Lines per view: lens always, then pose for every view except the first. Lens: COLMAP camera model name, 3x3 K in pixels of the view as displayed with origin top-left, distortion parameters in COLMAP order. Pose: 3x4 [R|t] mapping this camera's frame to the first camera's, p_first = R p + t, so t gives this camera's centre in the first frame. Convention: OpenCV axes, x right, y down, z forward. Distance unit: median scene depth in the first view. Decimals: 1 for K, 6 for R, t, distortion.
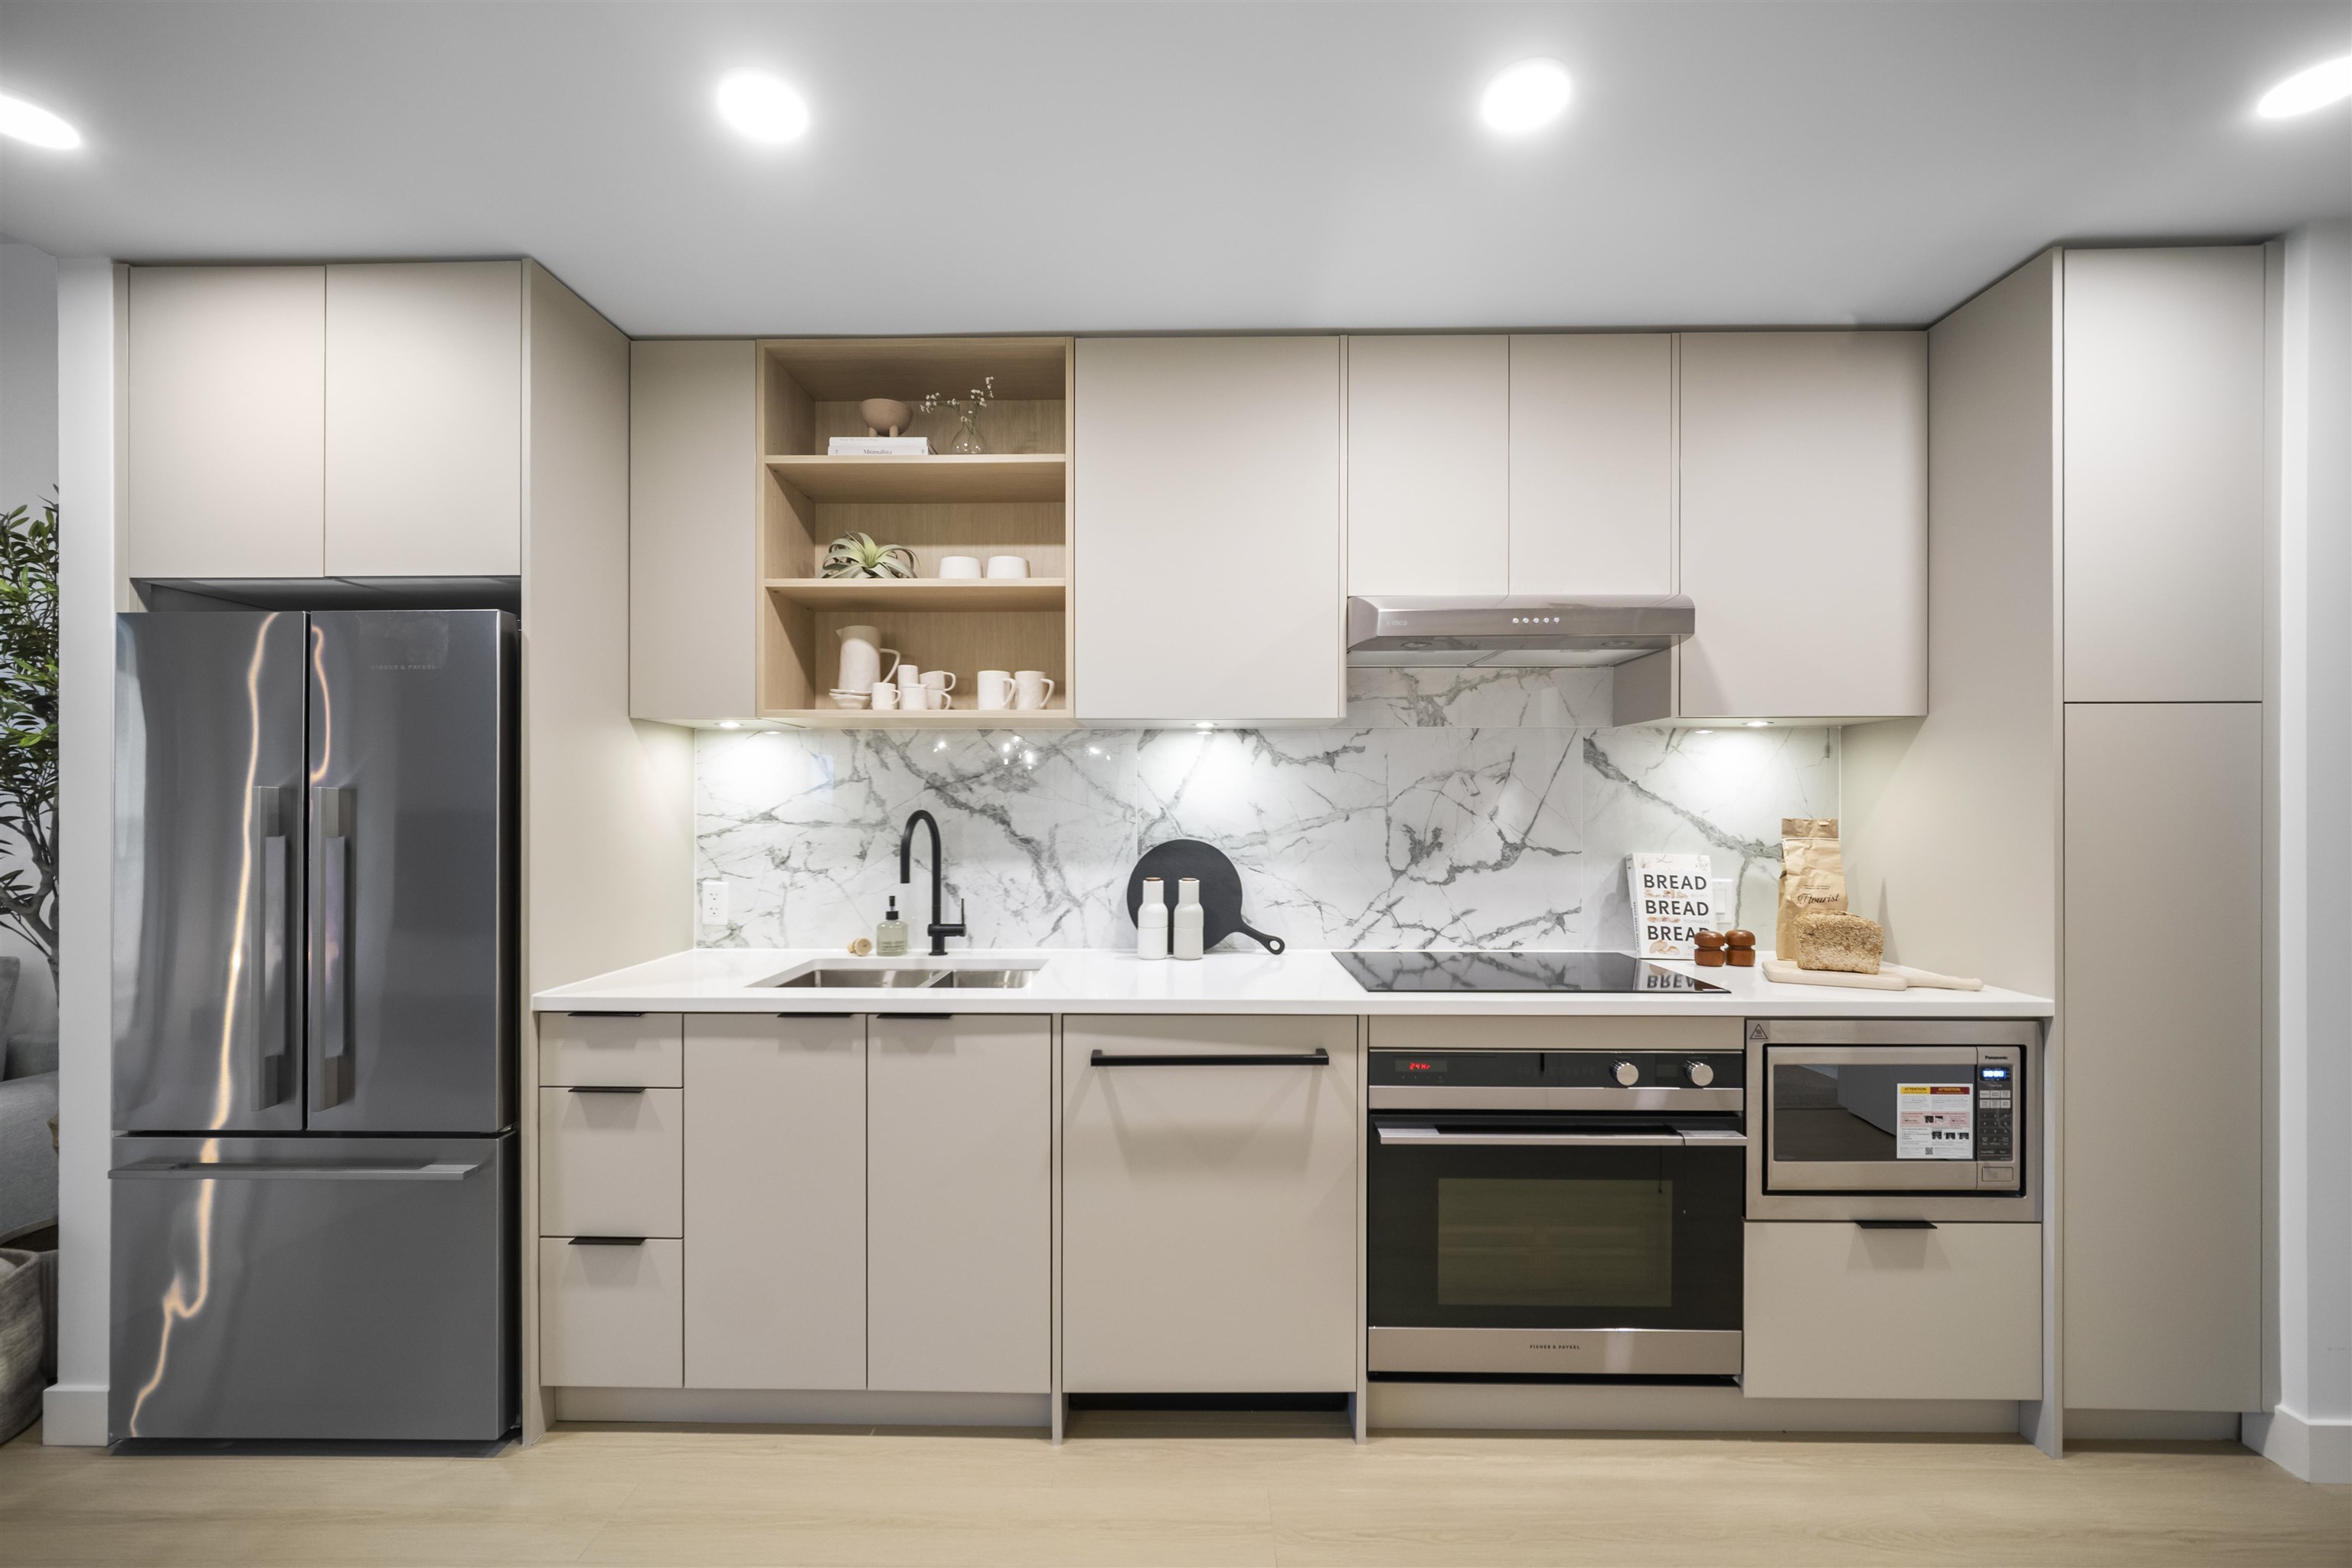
lens RADIAL K [[933.3, 0, 1173.5], [0, 933.3, 793.0], [0, 0, 1]] dist [0.000733, 0.000078]
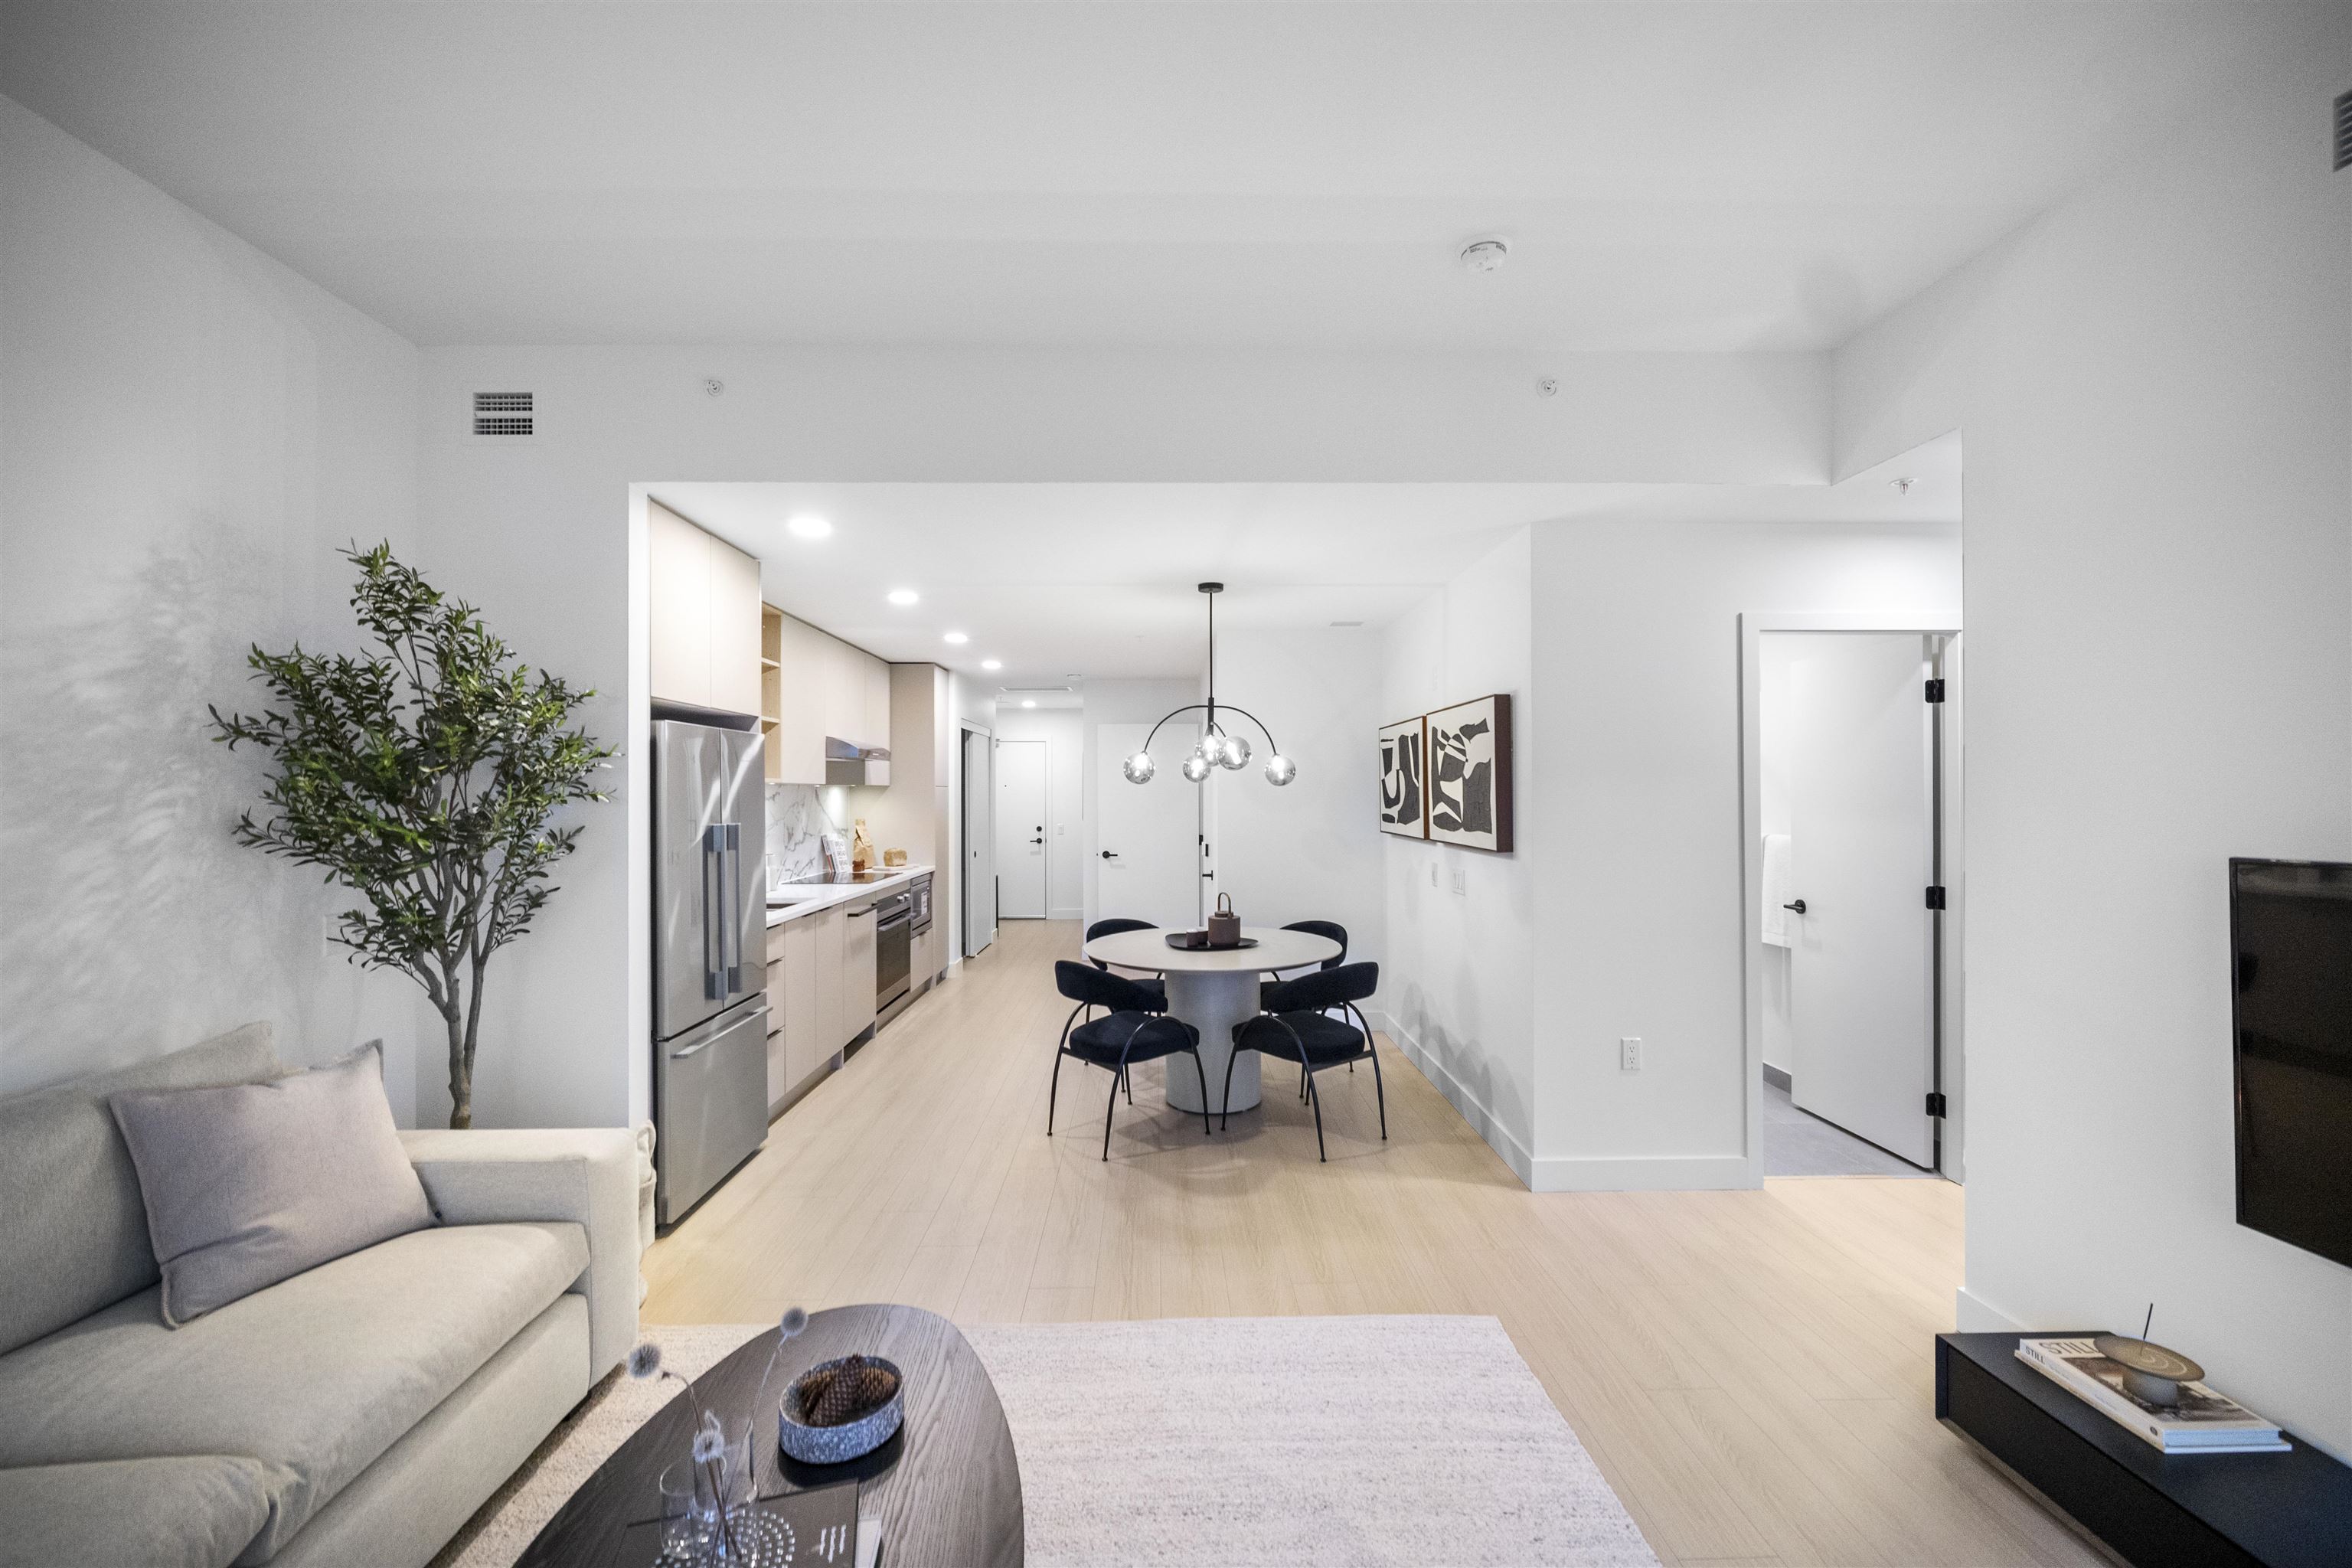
lens RADIAL K [[933.3, 0, 1173.5], [0, 933.3, 793.0], [0, 0, 1]] dist [0.000733, 0.000078]
pose [[-0.036364, 0.003032, 0.999334, -2.780357], [0.006290, 0.999976, -0.002805, -0.054765], [-0.999319, 0.006183, -0.036382, 0.174898]]
